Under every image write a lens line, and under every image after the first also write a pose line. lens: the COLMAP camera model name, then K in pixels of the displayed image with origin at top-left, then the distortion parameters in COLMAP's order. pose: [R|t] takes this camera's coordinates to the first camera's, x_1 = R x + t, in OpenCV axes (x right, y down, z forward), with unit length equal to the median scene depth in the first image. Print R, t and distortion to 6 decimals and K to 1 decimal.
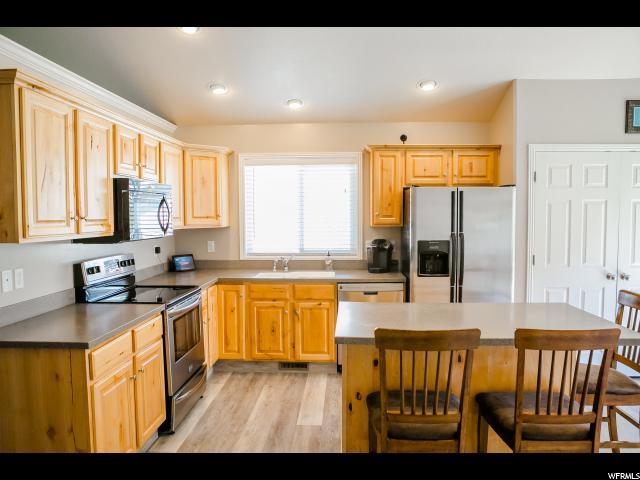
lens RADIAL K [[462.3, 0, 320.0], [0, 462.3, 240.0], [0, 0, 1]] dist [-0.121270, 0.088512]
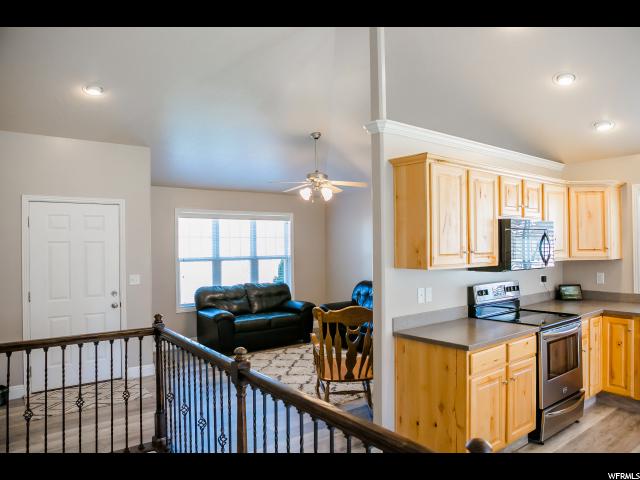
lens RADIAL K [[440.2, 0, 320.0], [0, 440.2, 240.0], [0, 0, 1]] dist [-0.113454, 0.078552]
pose [[0.645921, -0.010056, -0.763338, 0.099198], [-0.035630, 0.998426, -0.043302, -0.008584], [0.762572, 0.055167, 0.644547, -0.101333]]
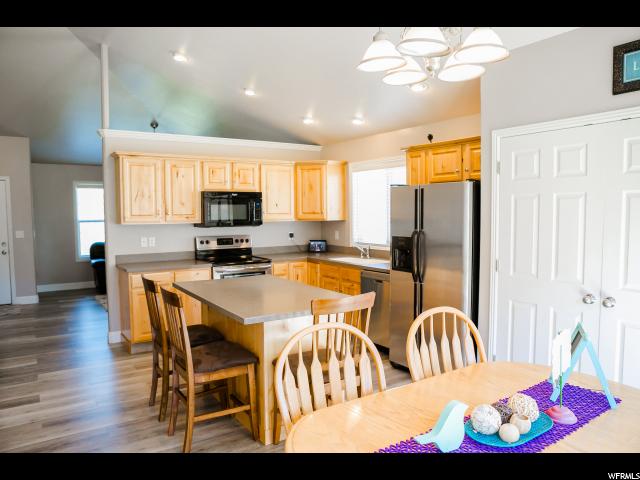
lens RADIAL K [[462.3, 0, 320.0], [0, 462.3, 240.0], [0, 0, 1]] dist [-0.121270, 0.088512]
pose [[0.592109, 0.053109, -0.804106, 0.991159], [-0.041399, 0.998513, 0.035465, -0.021186], [0.804794, 0.012290, 0.593427, 0.225909]]
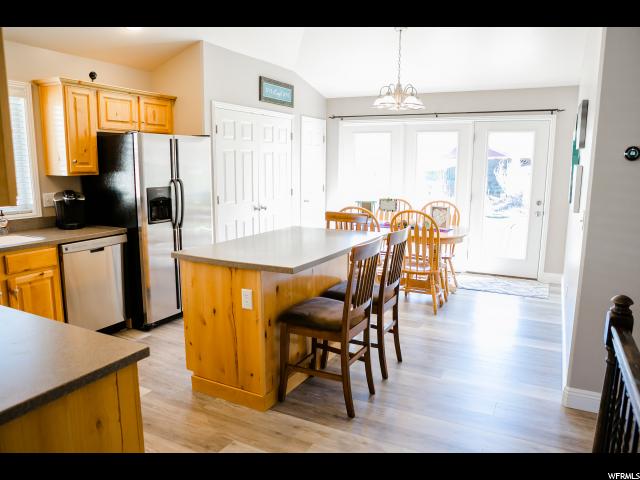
lens RADIAL K [[462.3, 0, 320.0], [0, 462.3, 240.0], [0, 0, 1]] dist [-0.121270, 0.088512]
pose [[0.415072, -0.141418, 0.898730, -0.529481], [0.038808, 0.989698, 0.137809, -0.008587], [-0.908961, -0.022322, 0.416284, 0.256334]]
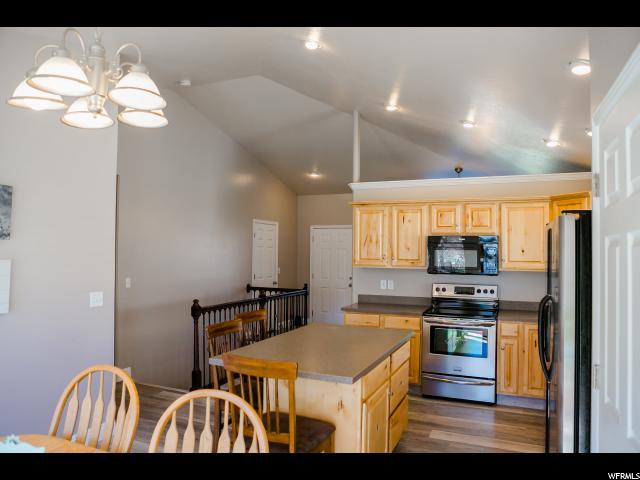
lens RADIAL K [[440.2, 0, 320.0], [0, 440.2, 240.0], [0, 0, 1]] dist [-0.113454, 0.078552]
pose [[-0.341443, -0.023653, -0.939605, 0.957329], [-0.061211, 0.998121, -0.002883, -0.069495], [0.937907, 0.056530, -0.342249, 0.897231]]
